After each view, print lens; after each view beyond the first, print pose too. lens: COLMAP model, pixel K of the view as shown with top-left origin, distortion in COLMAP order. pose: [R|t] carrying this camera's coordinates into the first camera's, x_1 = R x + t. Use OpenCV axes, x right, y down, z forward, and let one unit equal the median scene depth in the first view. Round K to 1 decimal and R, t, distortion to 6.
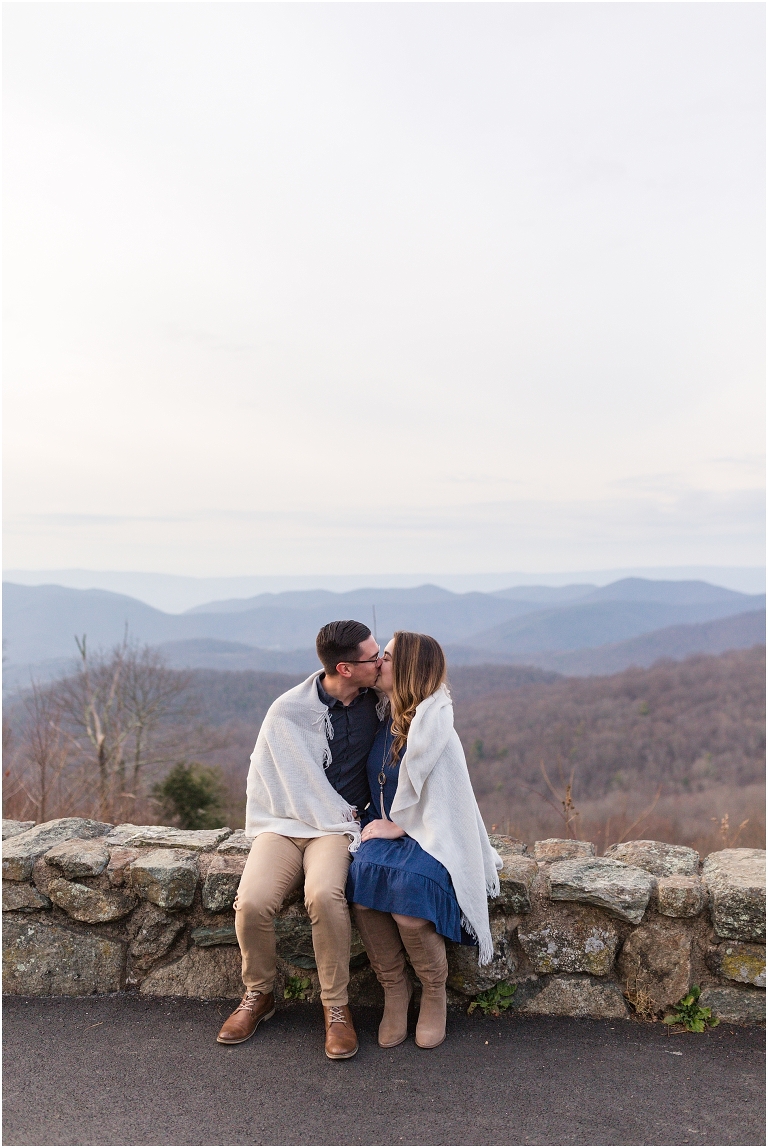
lens RADIAL K [[1117.0, 0, 431.9], [0, 1117.0, 580.7], [0, 0, 1]] dist [0.015275, 0.000000]
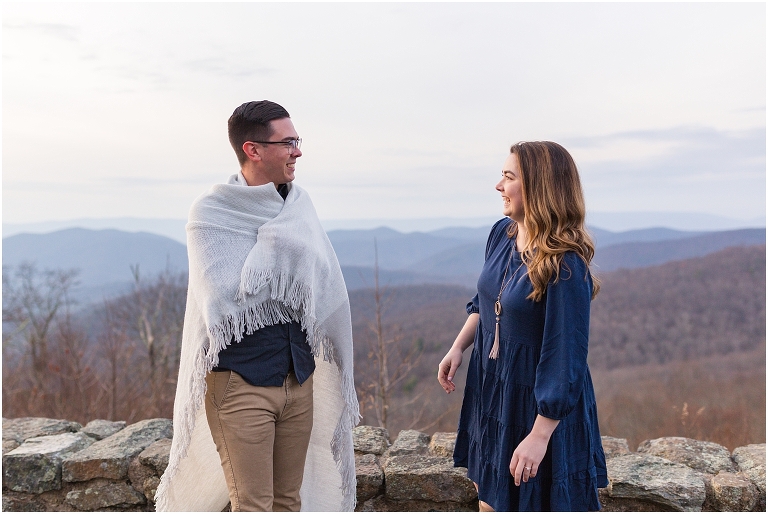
lens RADIAL K [[809.2, 0, 385.3], [0, 809.2, 248.0], [0, 0, 1]] dist [0.008825, 0.000000]
pose [[0.999970, -0.007667, -0.001171, -0.098273], [0.007699, 0.999516, 0.030147, 0.017909], [0.000939, -0.030155, 0.999545, 0.203873]]
